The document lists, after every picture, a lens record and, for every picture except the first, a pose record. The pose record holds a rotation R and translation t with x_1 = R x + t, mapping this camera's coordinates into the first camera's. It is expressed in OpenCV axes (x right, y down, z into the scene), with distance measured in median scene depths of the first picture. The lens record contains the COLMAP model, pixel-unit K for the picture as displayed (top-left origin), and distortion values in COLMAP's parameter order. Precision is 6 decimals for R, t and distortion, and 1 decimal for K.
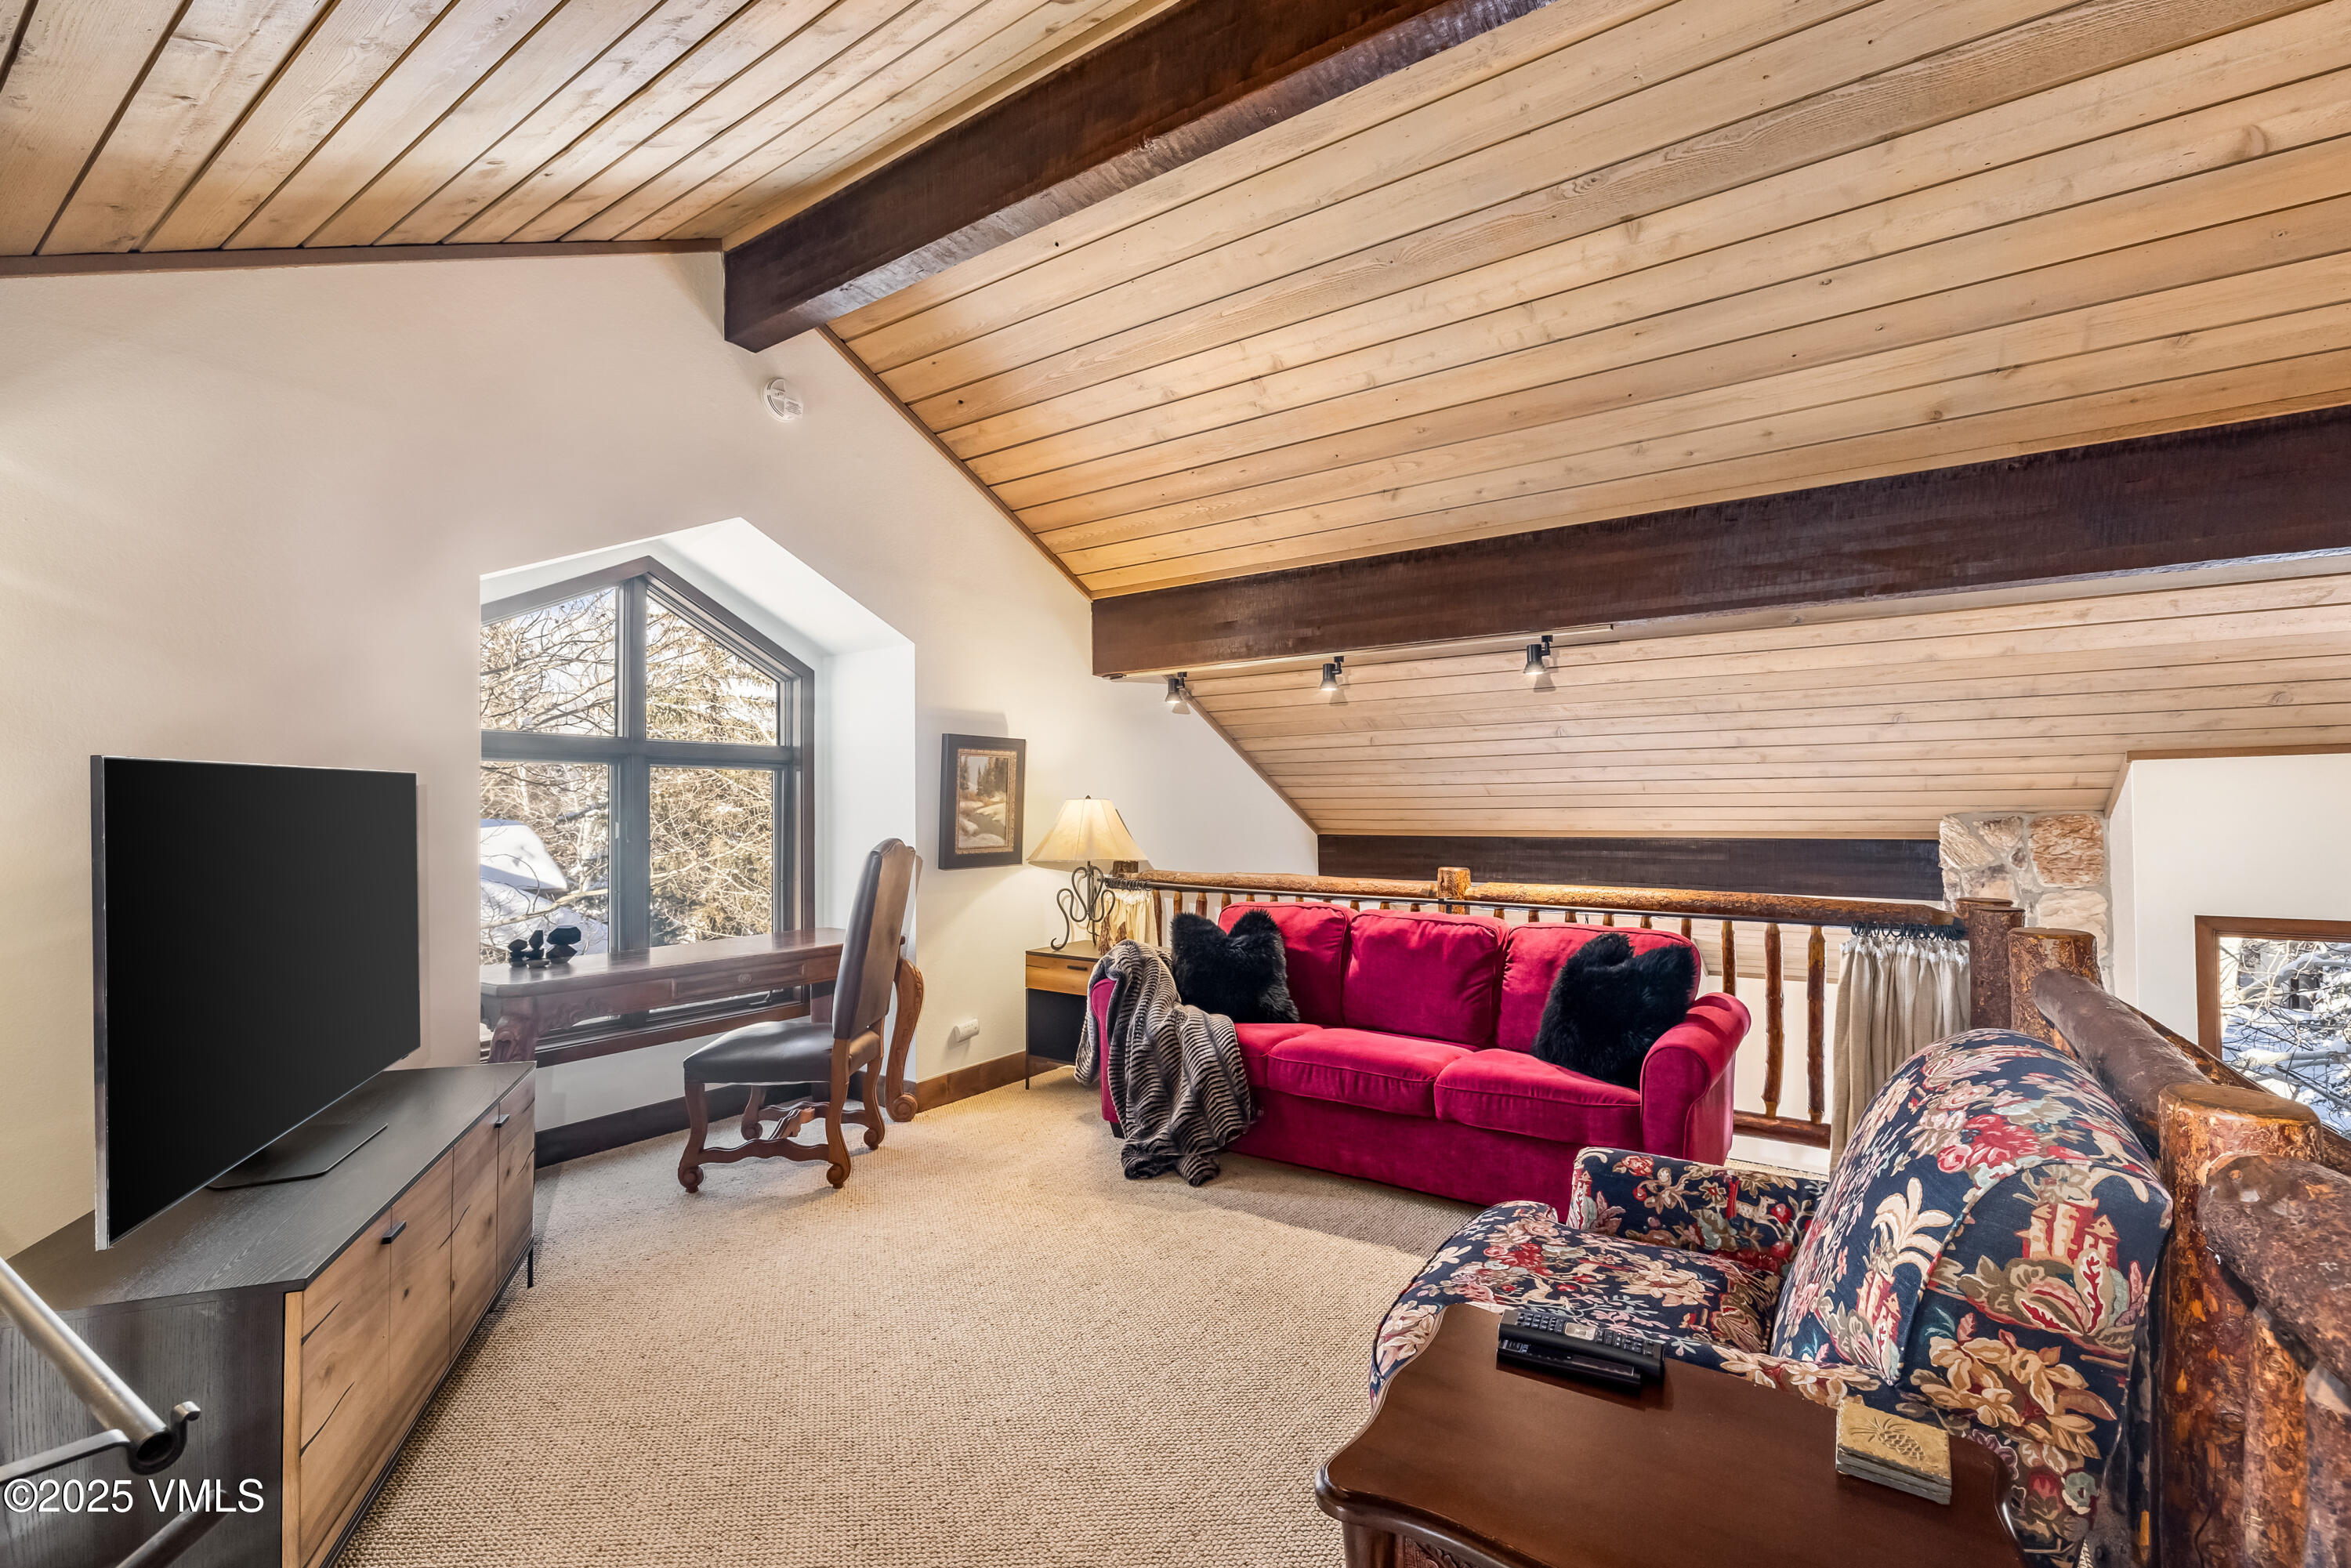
lens RADIAL K [[1000.0, 0, 1183.3], [0, 1000.0, 789.3], [0, 0, 1]] dist [-0.003227, -0.000149]
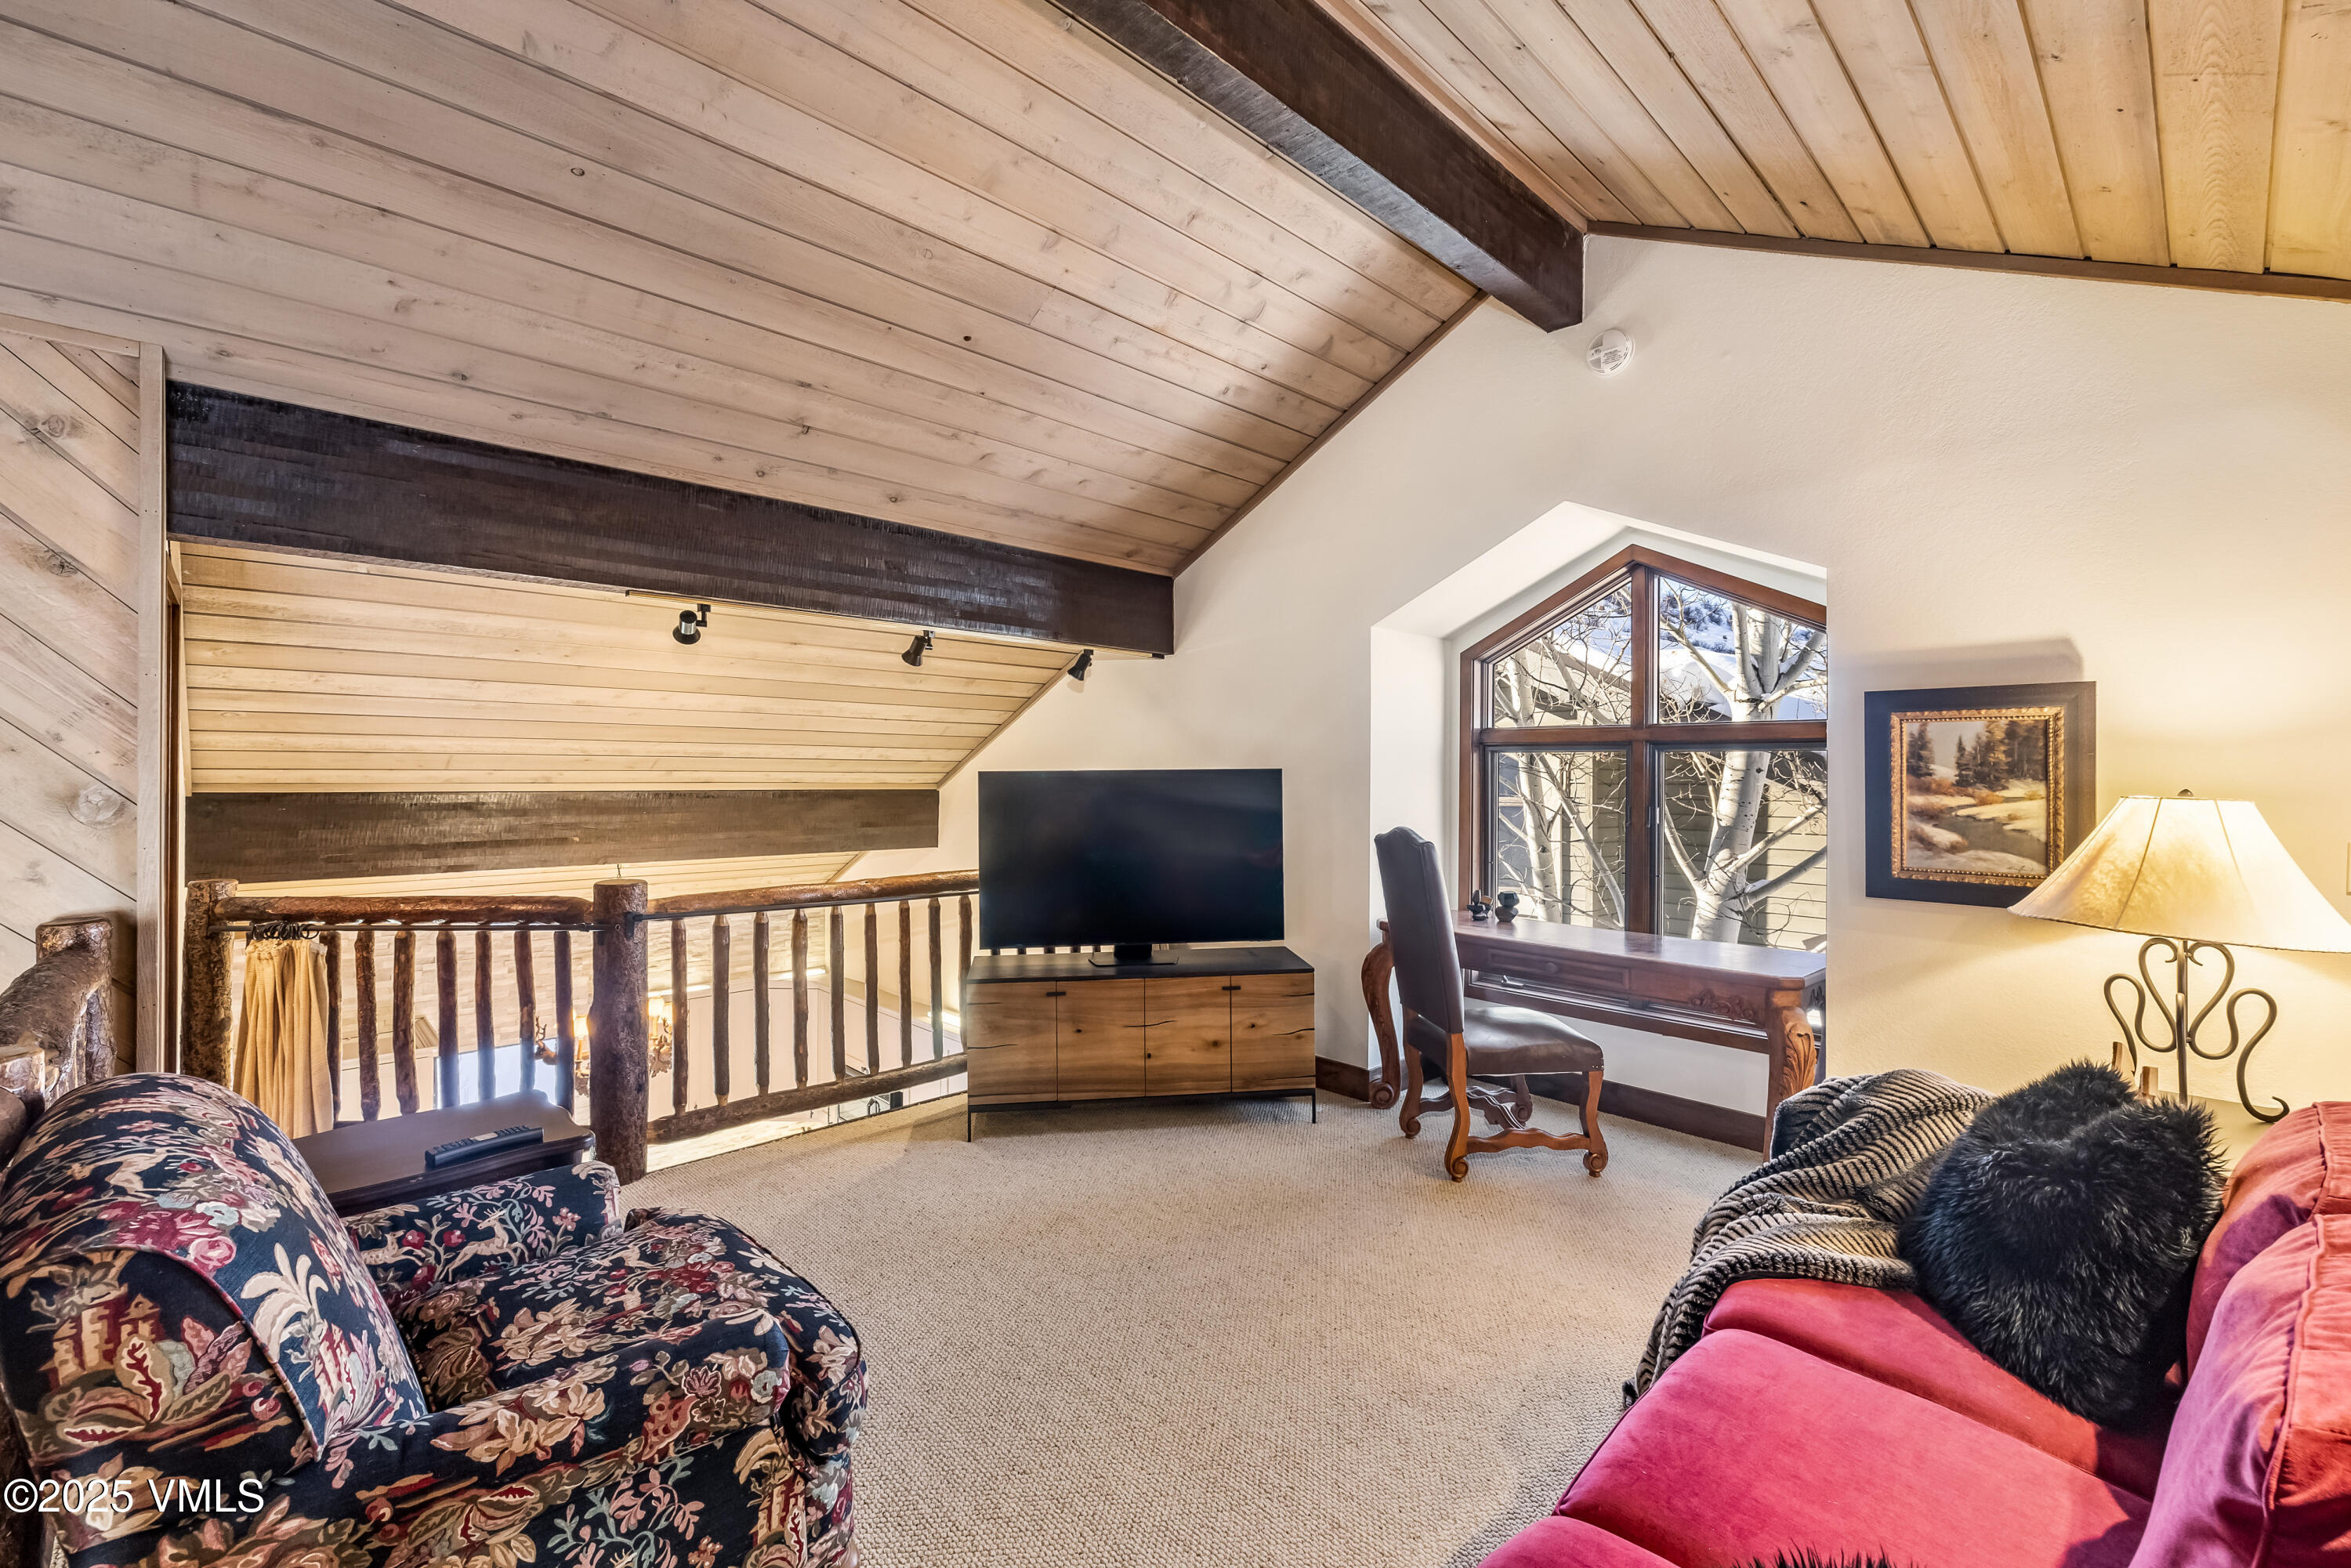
lens RADIAL K [[1000.0, 0, 1180.9], [0, 1000.0, 779.0], [0, 0, 1]] dist [-0.003227, -0.000149]
pose [[-0.198258, 0.012751, -0.980067, 1.219446], [0.010683, 0.999884, 0.010848, -0.024208], [0.980092, -0.008319, -0.198371, 1.695542]]
